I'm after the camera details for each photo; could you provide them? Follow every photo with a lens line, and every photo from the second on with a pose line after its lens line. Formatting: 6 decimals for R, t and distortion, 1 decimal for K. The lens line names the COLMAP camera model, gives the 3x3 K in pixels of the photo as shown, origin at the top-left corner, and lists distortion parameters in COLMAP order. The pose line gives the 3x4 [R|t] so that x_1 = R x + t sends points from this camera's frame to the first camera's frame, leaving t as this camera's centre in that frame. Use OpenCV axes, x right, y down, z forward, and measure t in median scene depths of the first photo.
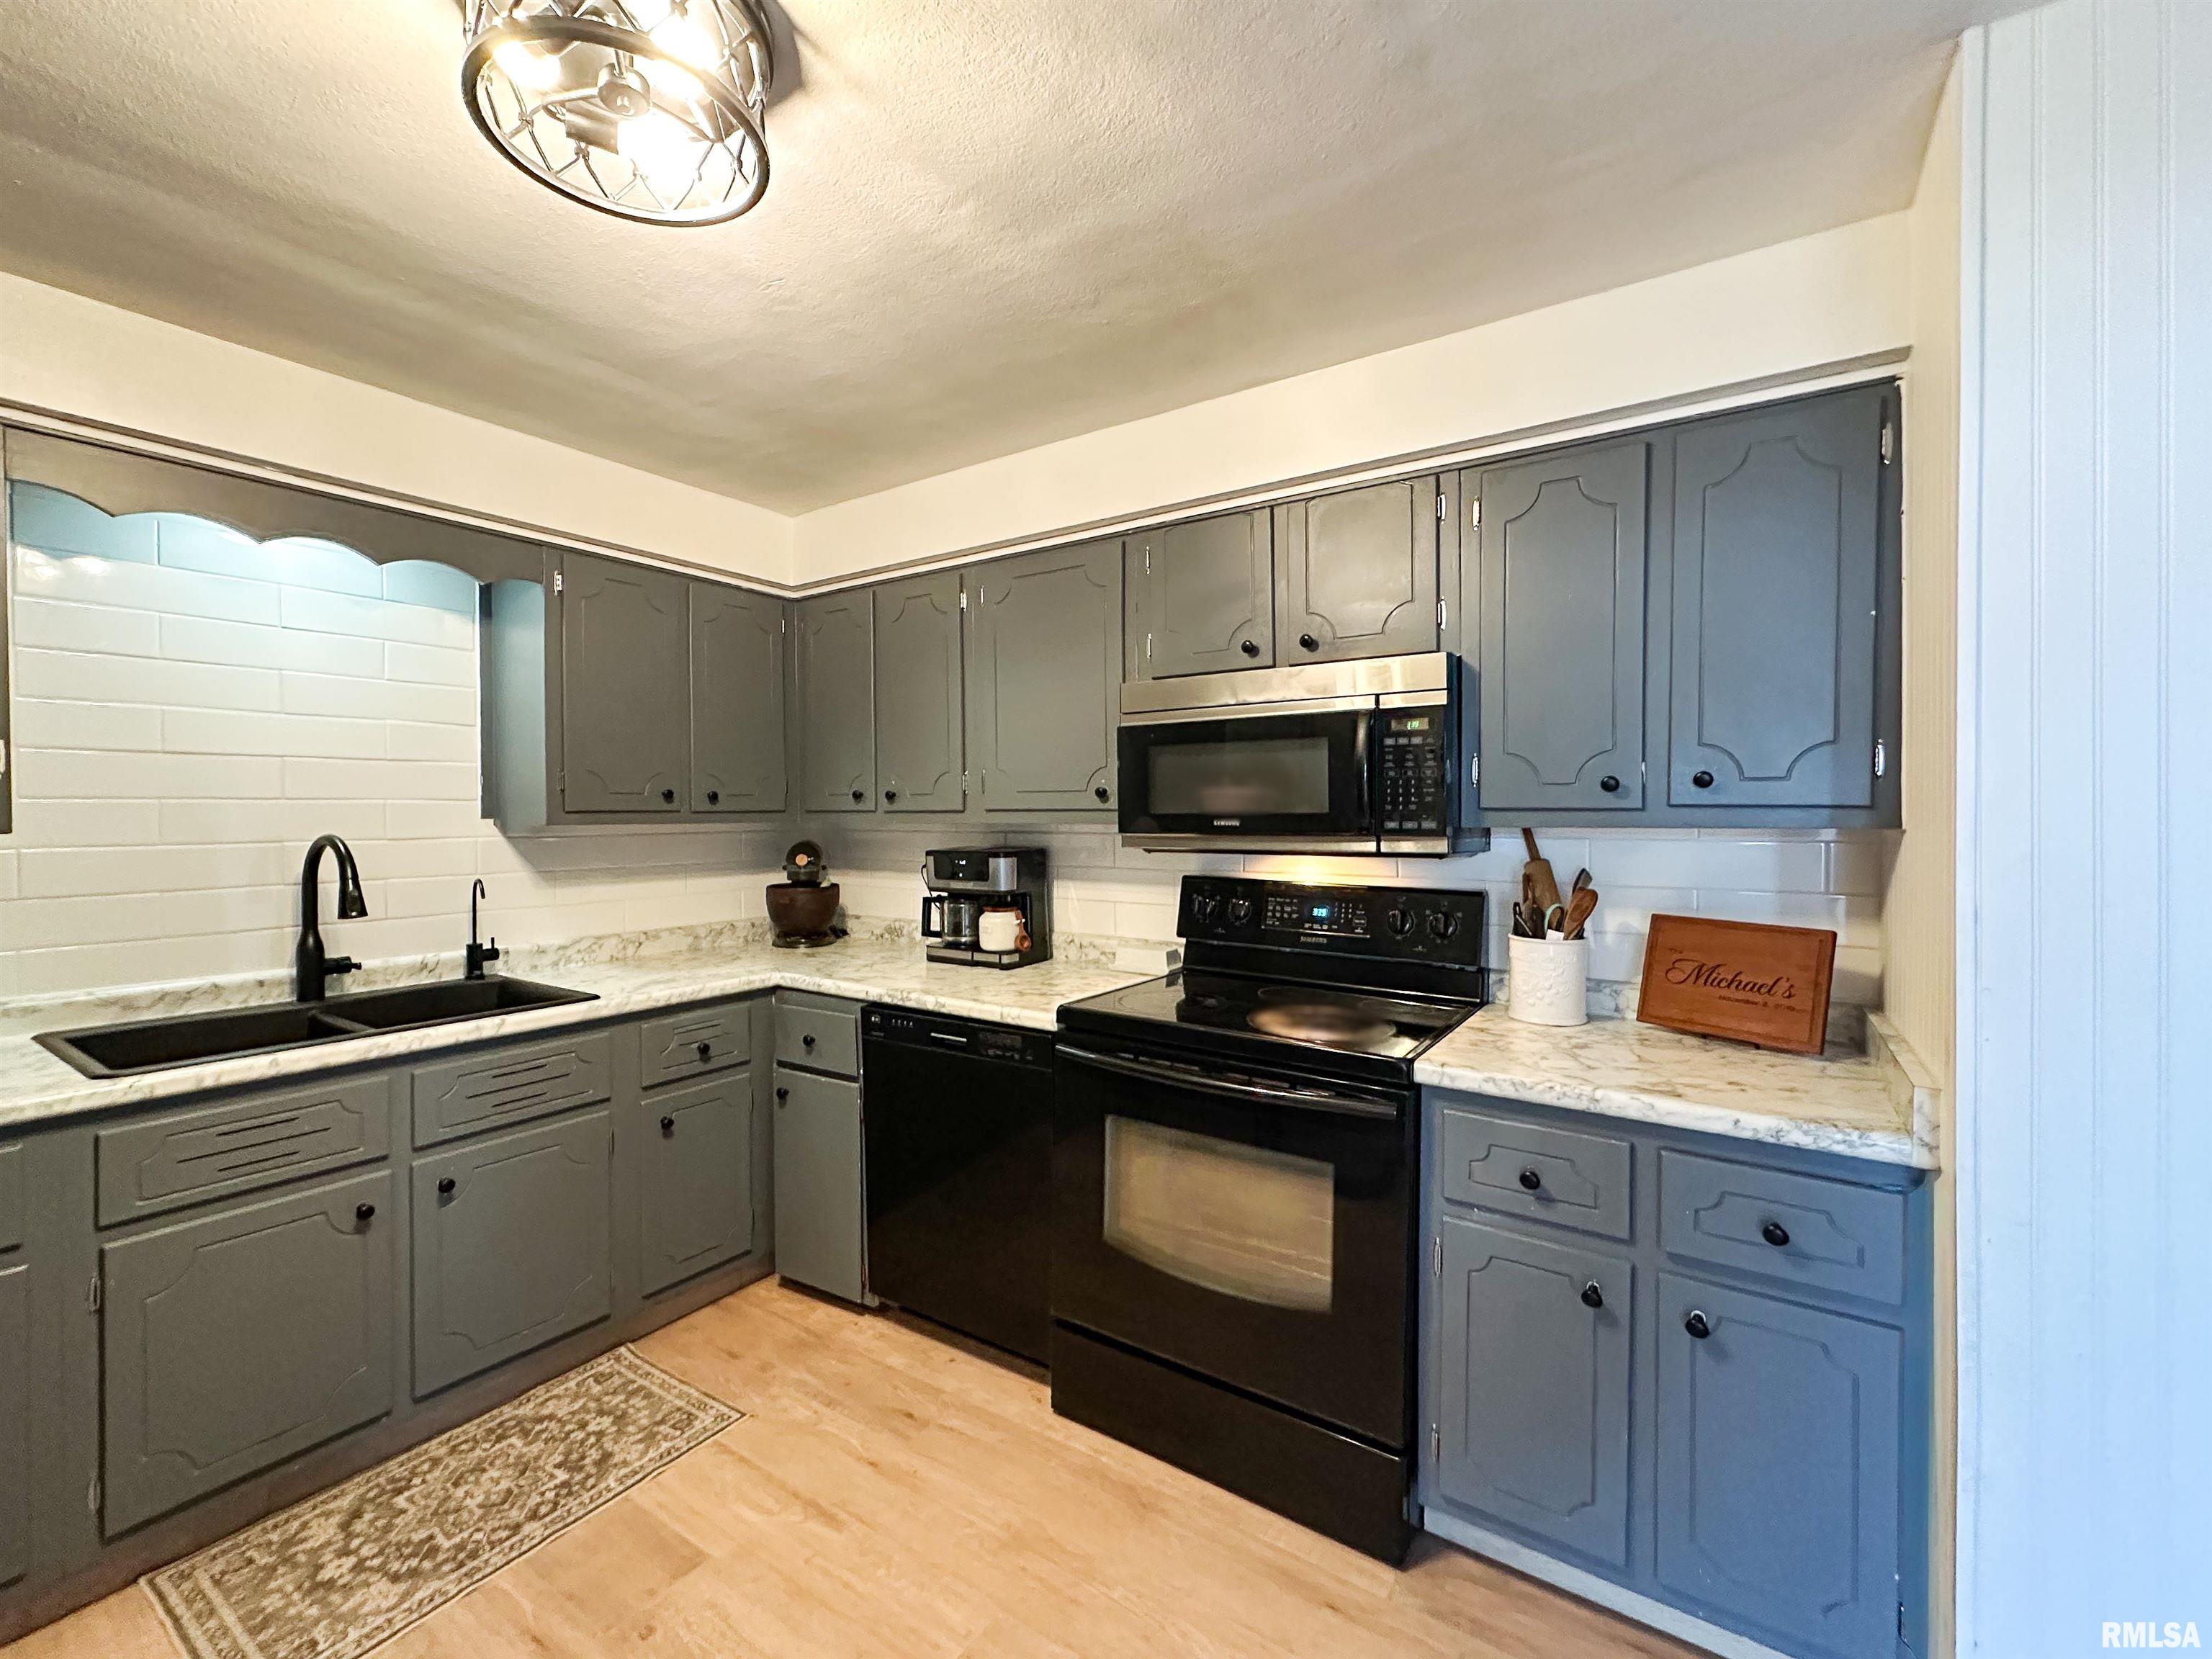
lens RADIAL K [[896.2, 0, 1102.6], [0, 896.2, 822.3], [0, 0, 1]] dist [-0.000737, -0.000292]
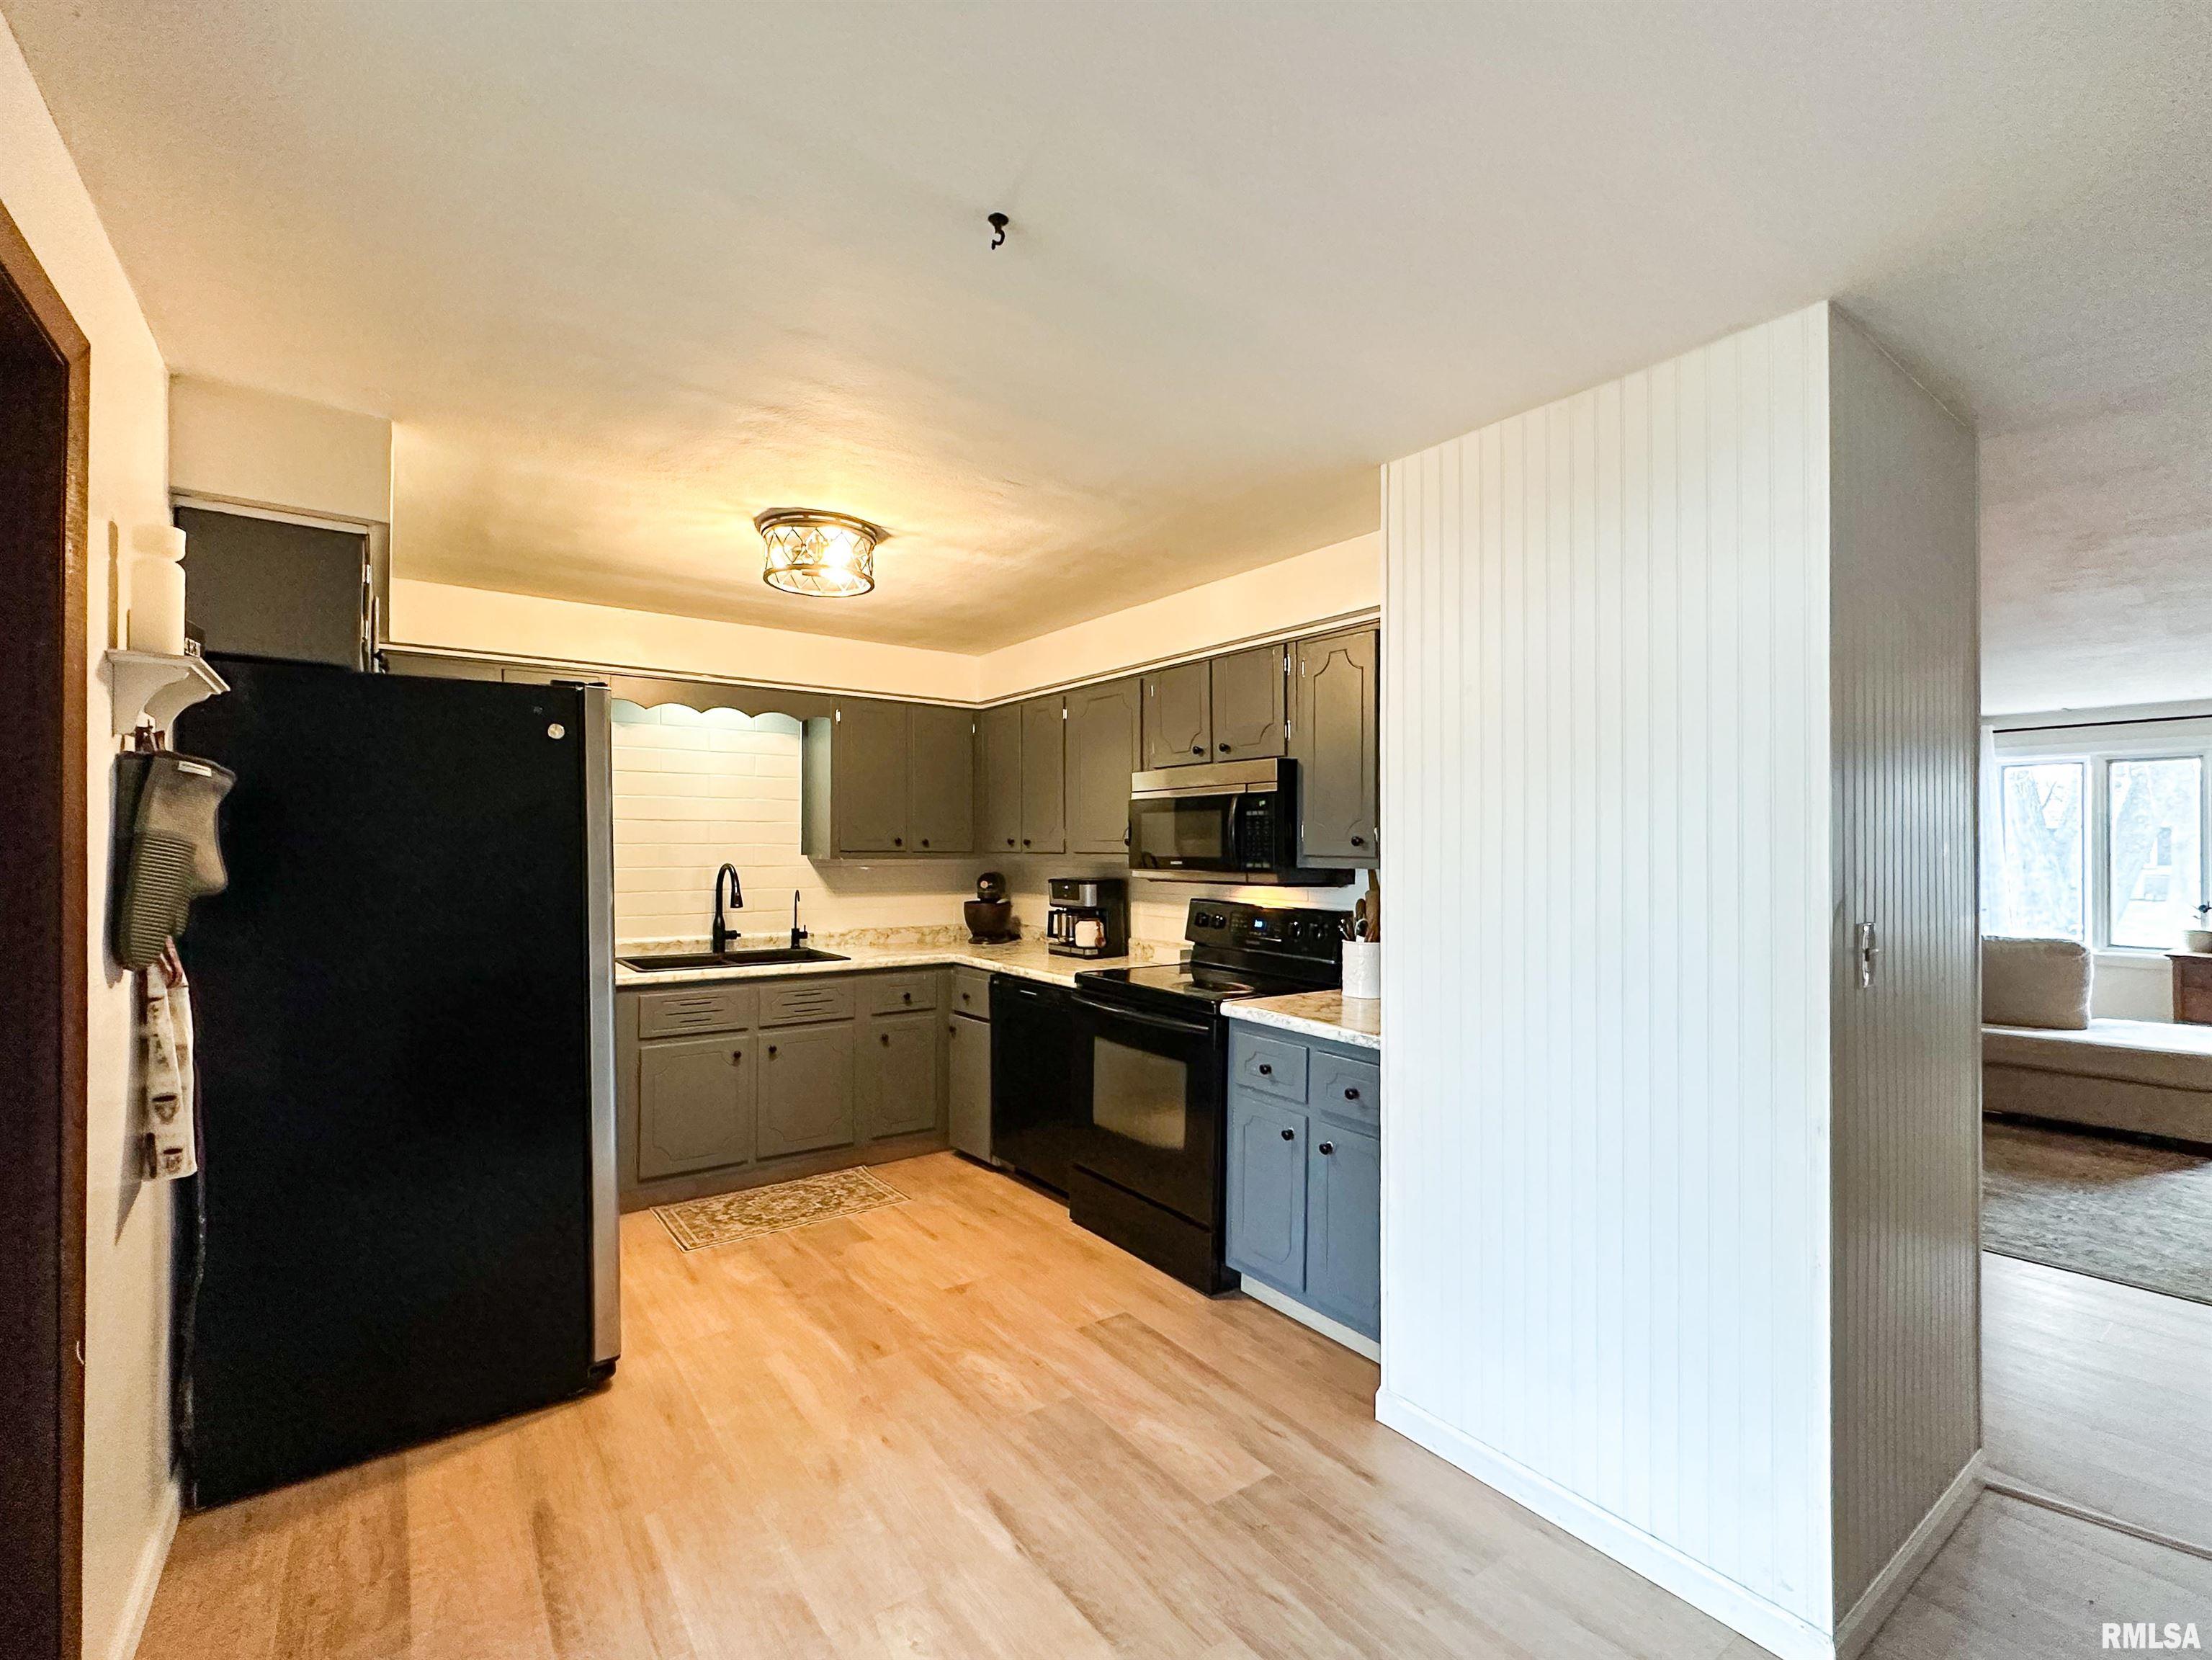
lens RADIAL K [[941.0, 0, 1069.9], [0, 941.0, 845.3], [0, 0, 1]] dist [-0.000483, -0.000020]
pose [[0.928829, 0.005173, -0.370473, 0.508312], [-0.010526, 0.999867, -0.012428, -0.006851], [0.370360, 0.015443, 0.928760, -0.539801]]
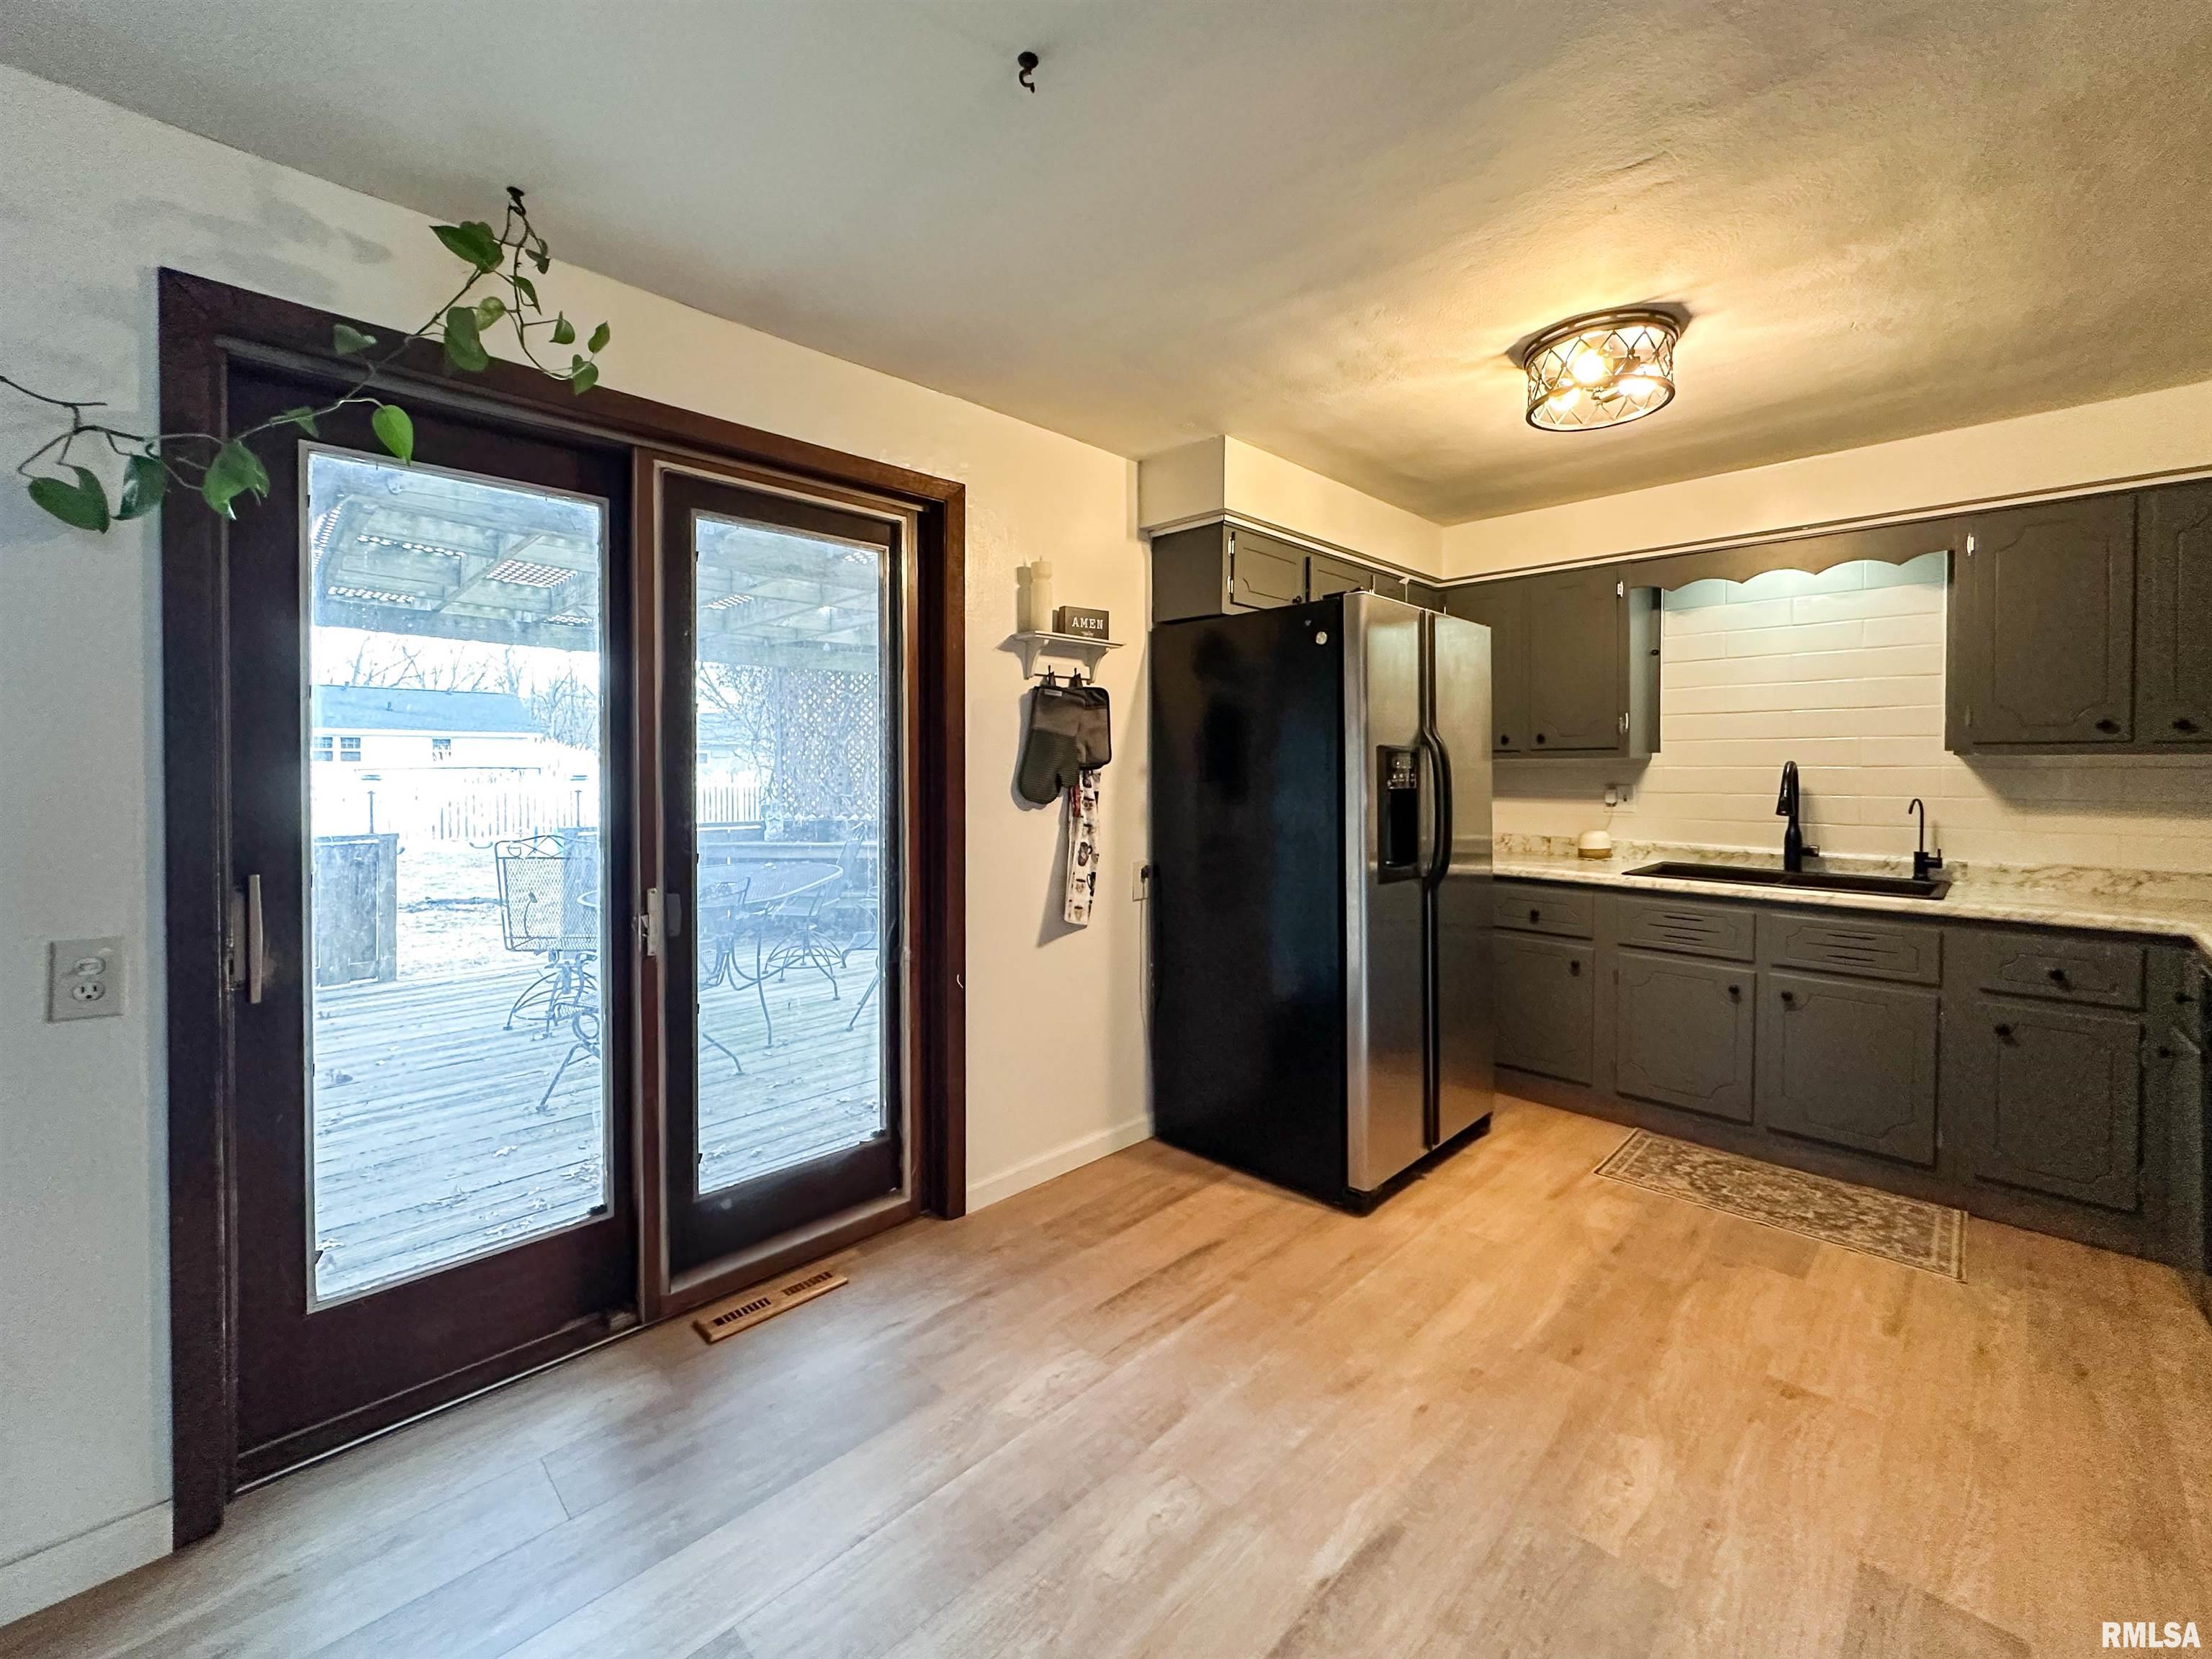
lens RADIAL K [[875.7, 0, 1112.9], [0, 875.7, 791.6], [0, 0, 1]] dist [-0.001375, -0.000179]
pose [[-0.180907, 0.033779, -0.982920, 0.762292], [-0.007985, 0.999327, 0.035812, 0.019837], [0.983468, 0.014327, -0.180516, 0.133295]]
